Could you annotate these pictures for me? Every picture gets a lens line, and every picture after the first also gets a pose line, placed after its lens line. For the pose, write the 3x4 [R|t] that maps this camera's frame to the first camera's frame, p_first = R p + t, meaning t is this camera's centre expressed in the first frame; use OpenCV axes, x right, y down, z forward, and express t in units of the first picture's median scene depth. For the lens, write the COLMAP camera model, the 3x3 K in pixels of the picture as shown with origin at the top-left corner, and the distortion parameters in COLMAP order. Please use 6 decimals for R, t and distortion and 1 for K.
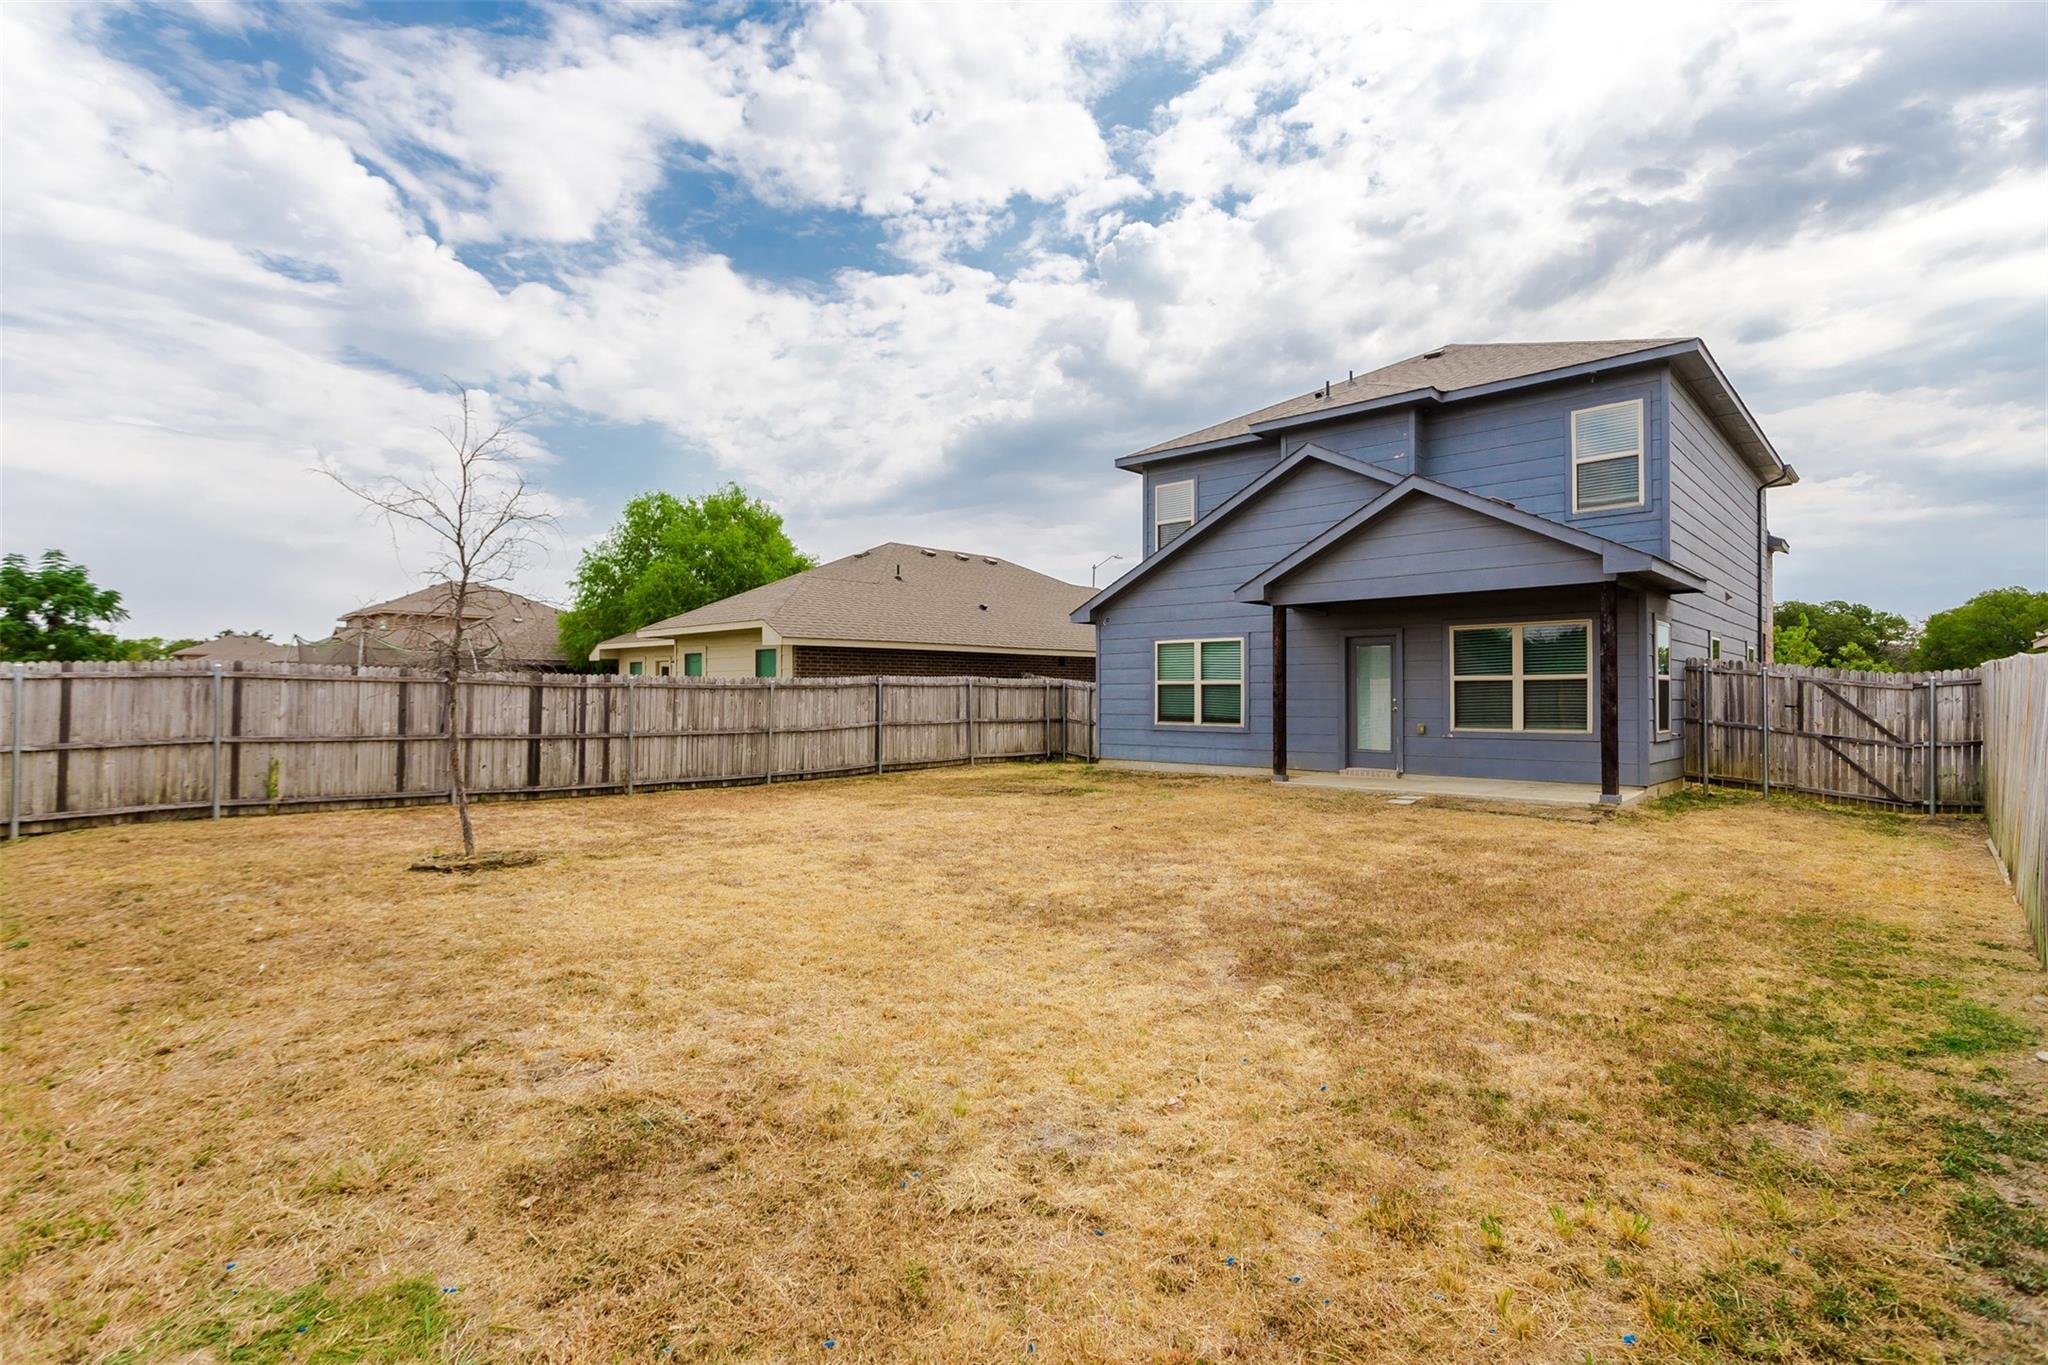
lens RADIAL K [[985.3, 0, 1018.8], [0, 985.3, 682.5], [0, 0, 1]] dist [0.002554, 0.000583]
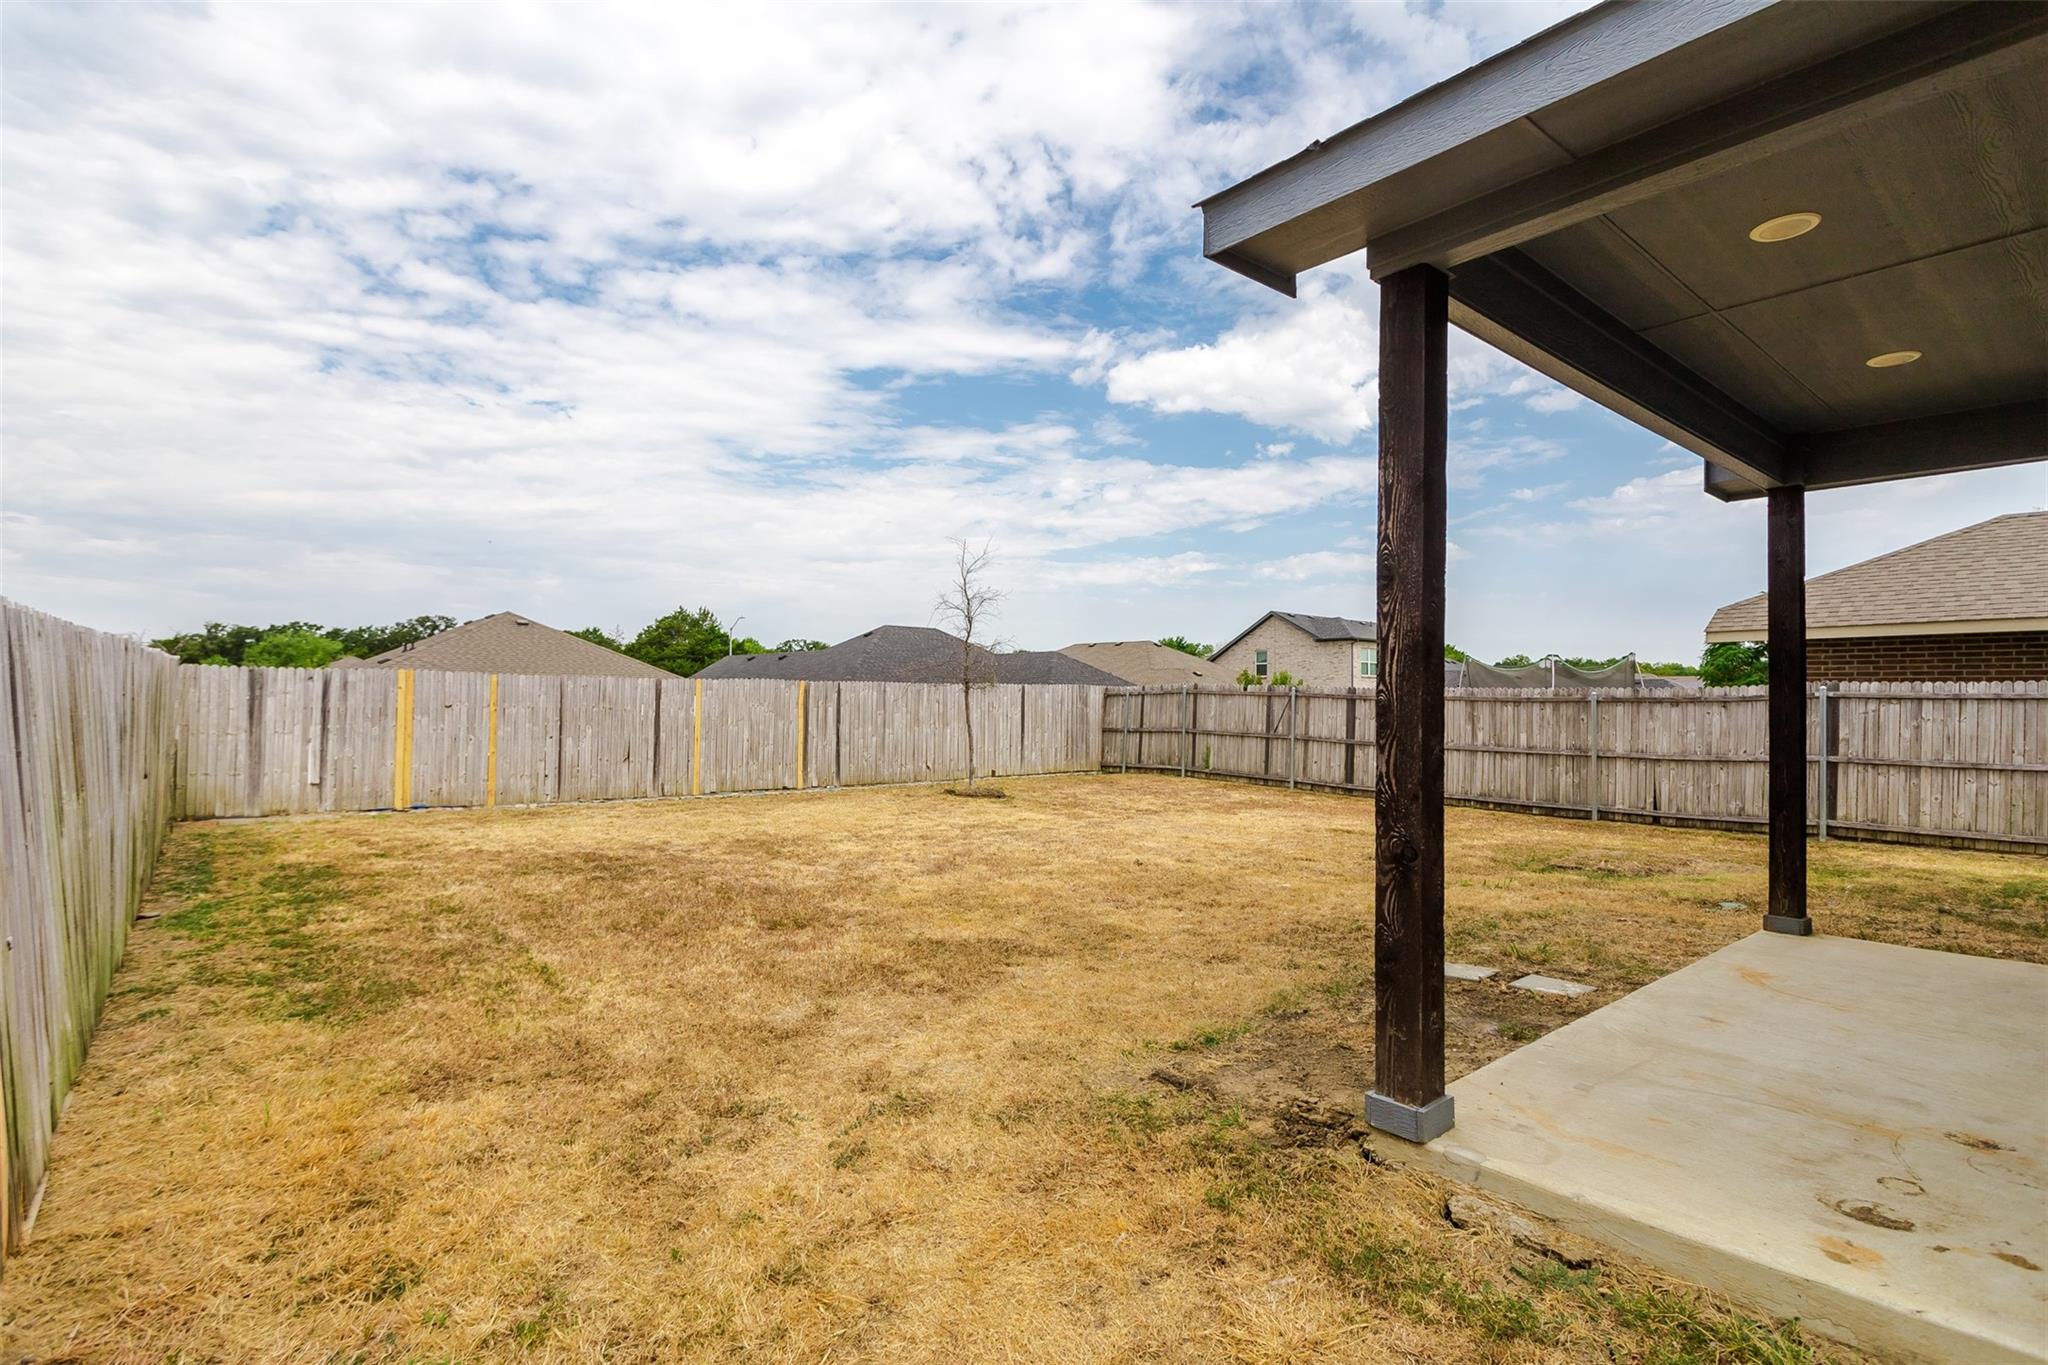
lens RADIAL K [[985.3, 0, 1018.8], [0, 985.3, 682.5], [0, 0, 1]] dist [0.002554, 0.000583]
pose [[-0.138548, -0.018831, -0.990177, 0.726404], [0.000128, 0.999819, -0.019032, 0.006803], [0.990356, -0.002764, -0.138520, 0.768582]]
